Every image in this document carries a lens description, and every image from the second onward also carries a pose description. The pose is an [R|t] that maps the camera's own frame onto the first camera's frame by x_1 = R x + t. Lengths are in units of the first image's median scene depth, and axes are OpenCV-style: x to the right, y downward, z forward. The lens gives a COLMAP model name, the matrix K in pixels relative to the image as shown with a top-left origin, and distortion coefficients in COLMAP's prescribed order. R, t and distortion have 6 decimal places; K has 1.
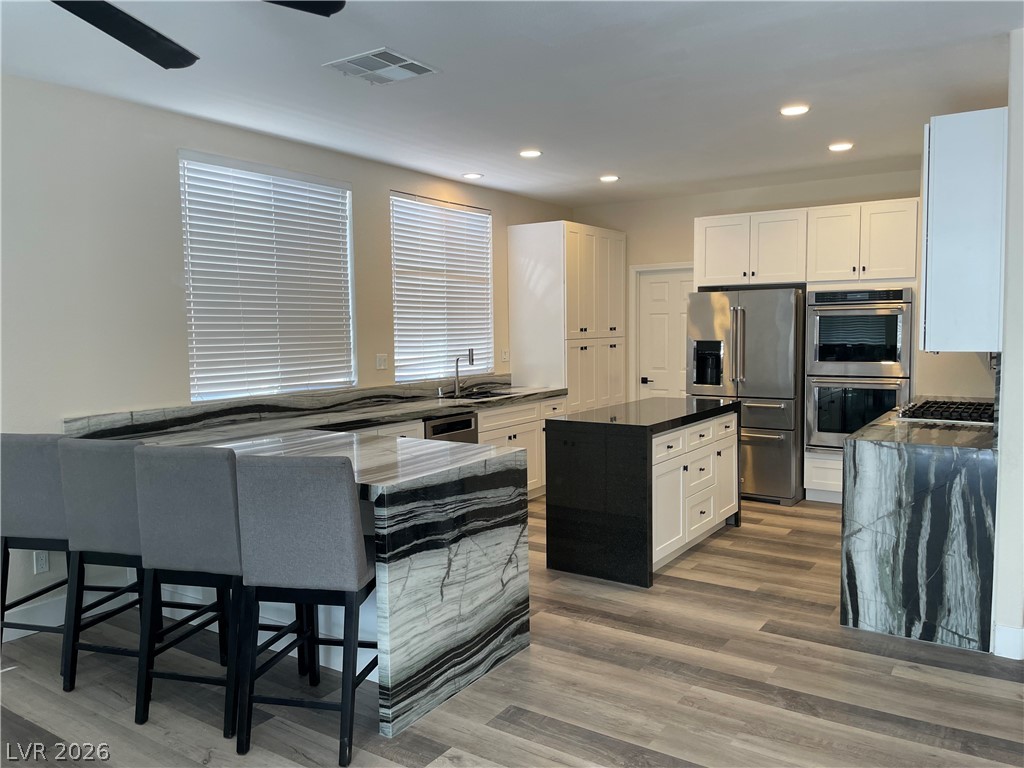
lens RADIAL K [[785.9, 0, 512.0], [0, 785.9, 384.0], [0, 0, 1]] dist [0.002651, -0.001062]
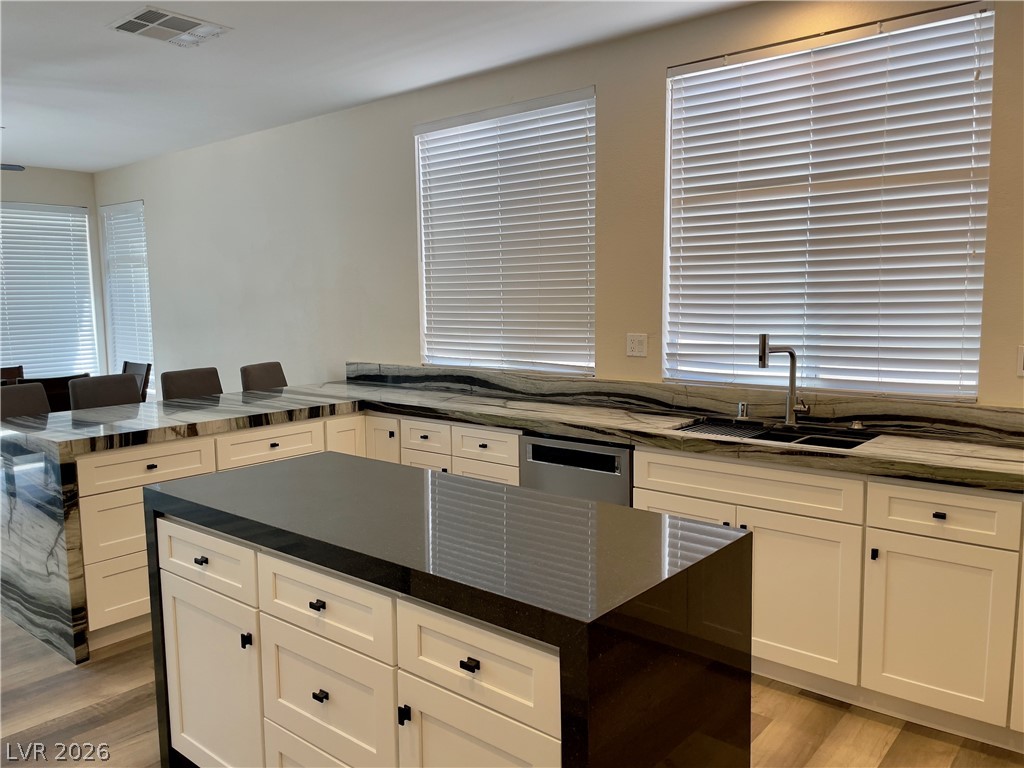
lens RADIAL K [[785.9, 0, 512.0], [0, 785.9, 384.0], [0, 0, 1]] dist [0.002651, -0.001062]
pose [[-0.122855, 0.121994, -0.984898, 0.519129], [-0.057226, 0.989894, 0.129752, -0.077877], [0.990773, 0.072303, -0.114632, 1.011010]]
